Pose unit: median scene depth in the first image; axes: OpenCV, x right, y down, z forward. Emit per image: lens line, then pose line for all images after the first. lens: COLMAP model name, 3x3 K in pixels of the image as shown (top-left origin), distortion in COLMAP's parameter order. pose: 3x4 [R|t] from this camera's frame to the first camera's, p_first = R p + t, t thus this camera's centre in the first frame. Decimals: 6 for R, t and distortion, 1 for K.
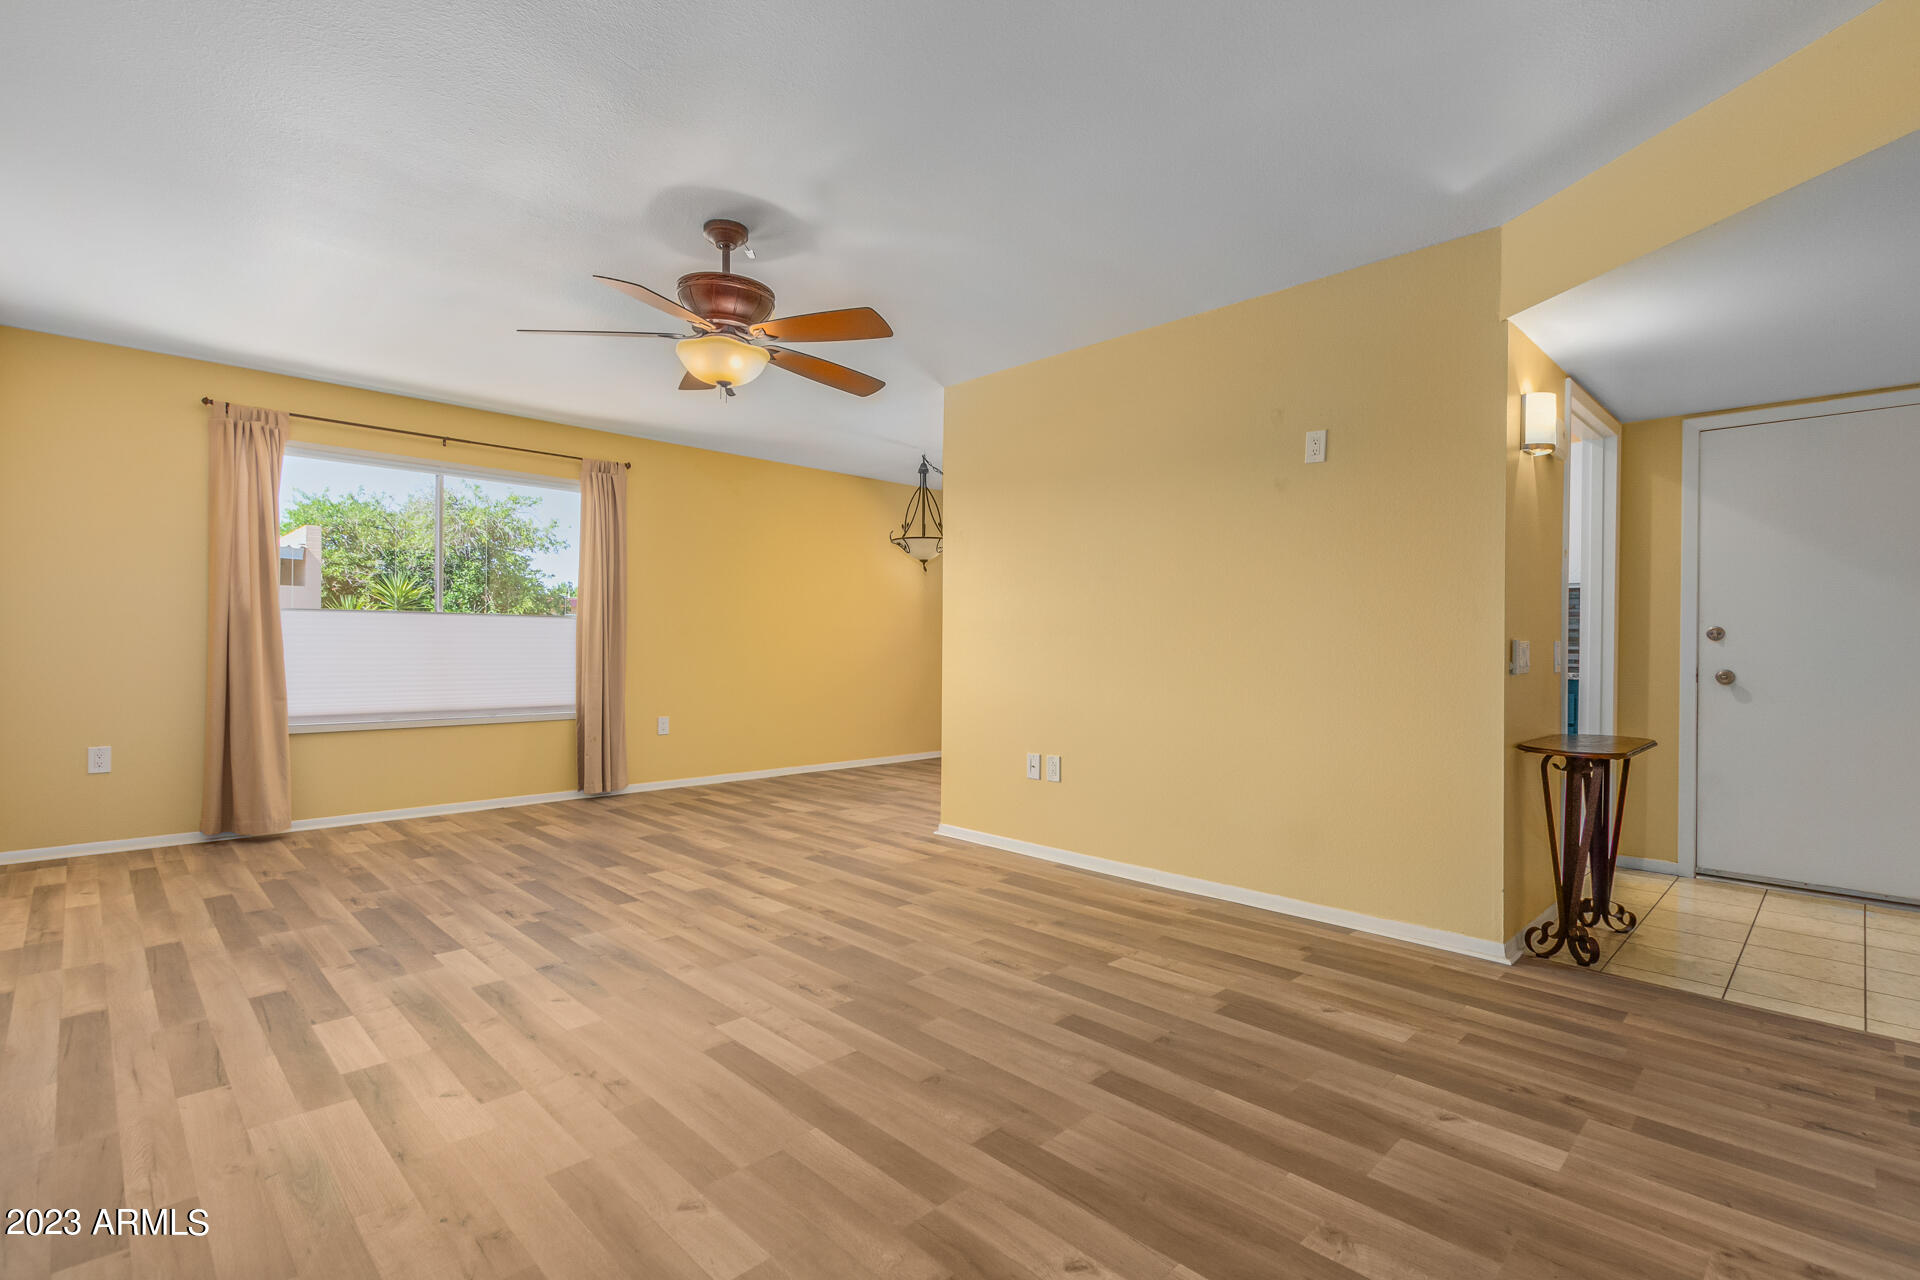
lens RADIAL K [[885.4, 0, 970.5], [0, 885.4, 622.7], [0, 0, 1]] dist [-0.000062, 0.000253]
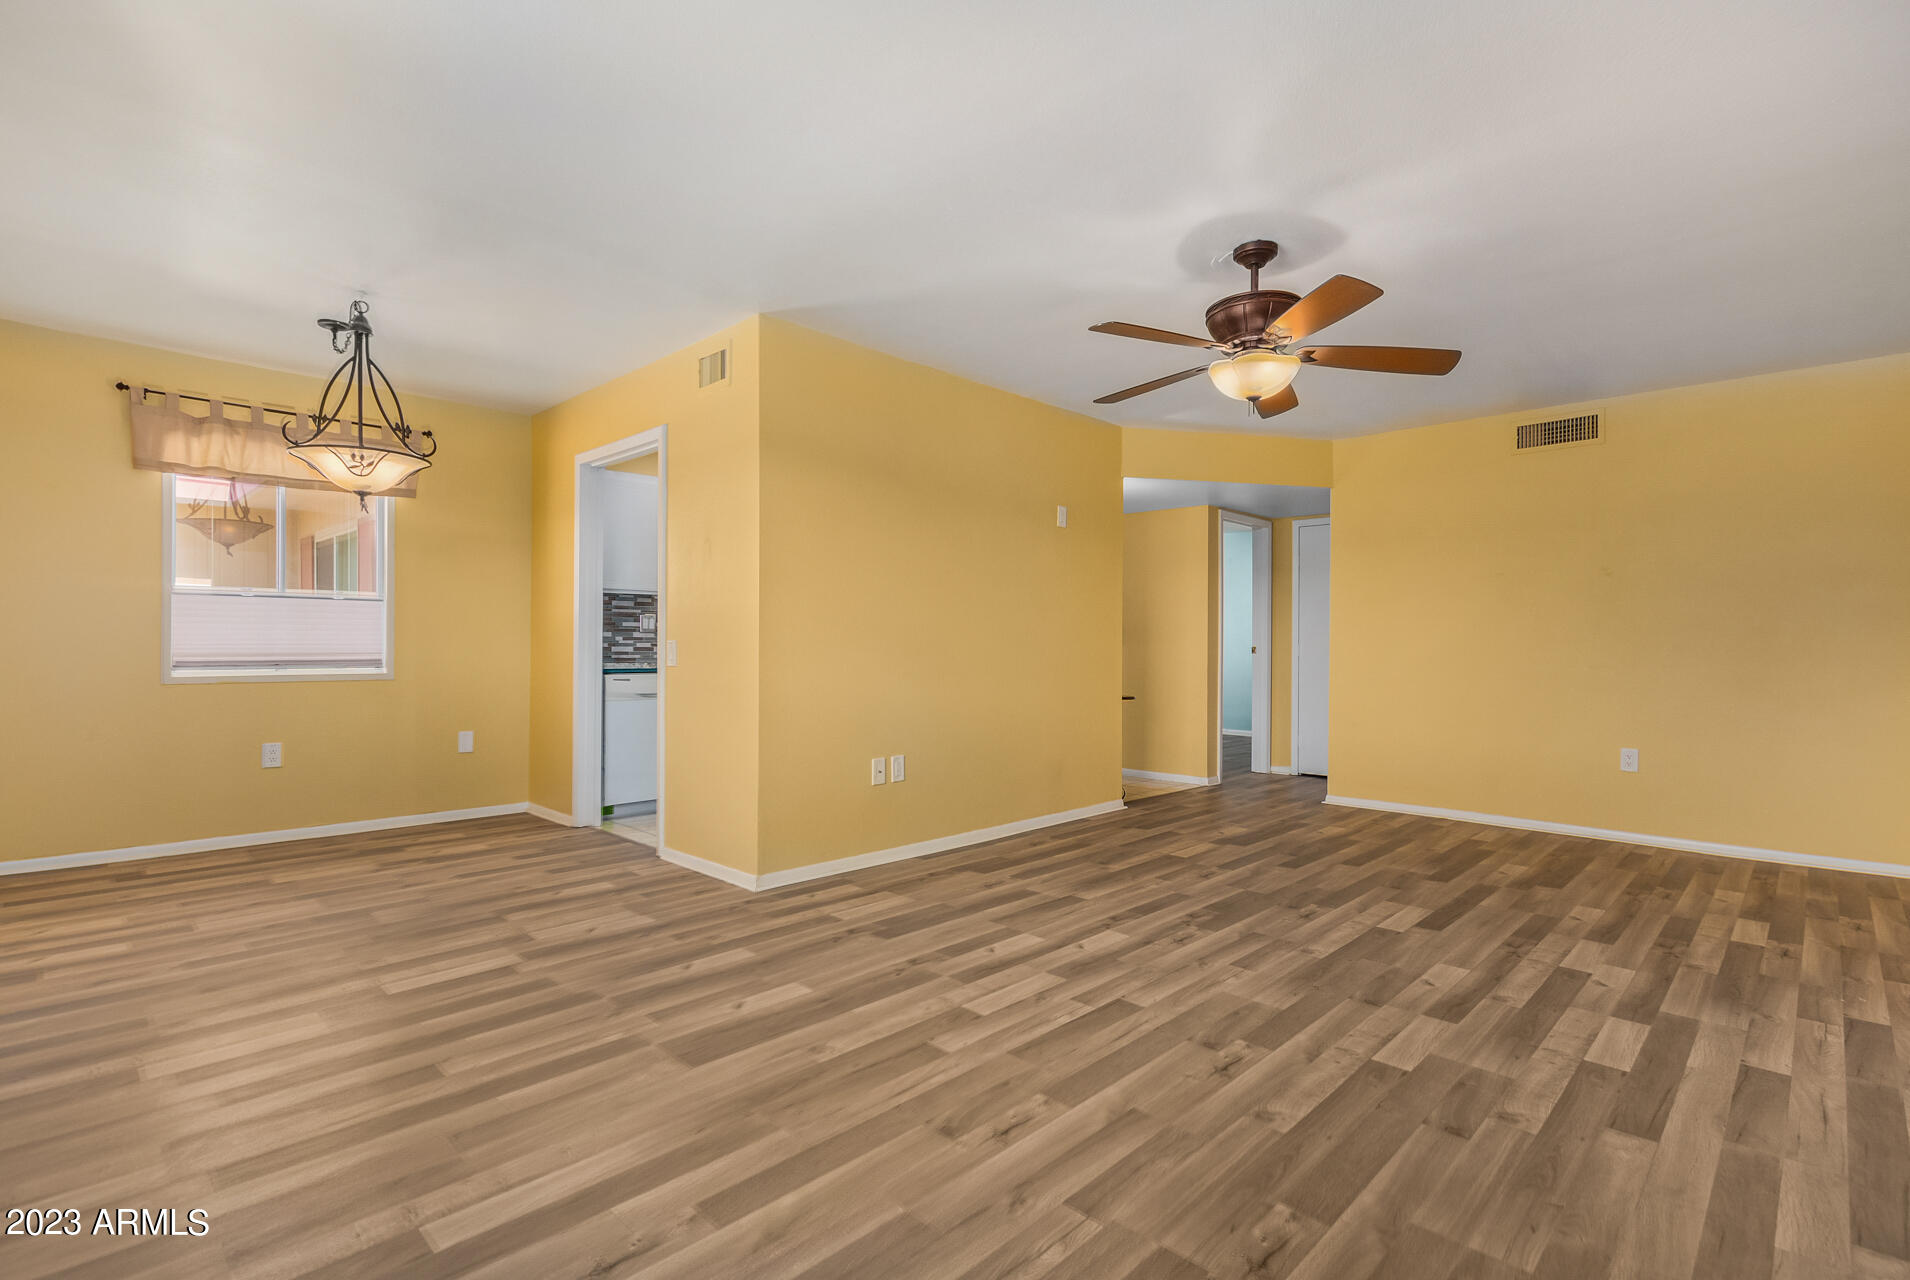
lens RADIAL K [[880.8, 0, 965.4], [0, 880.8, 622.8], [0, 0, 1]] dist [-0.000062, 0.000253]
pose [[-0.002881, 0.015860, 0.999870, -1.242482], [-0.030679, 0.999402, -0.015941, 0.017922], [-0.999525, -0.030721, -0.002393, 1.272868]]
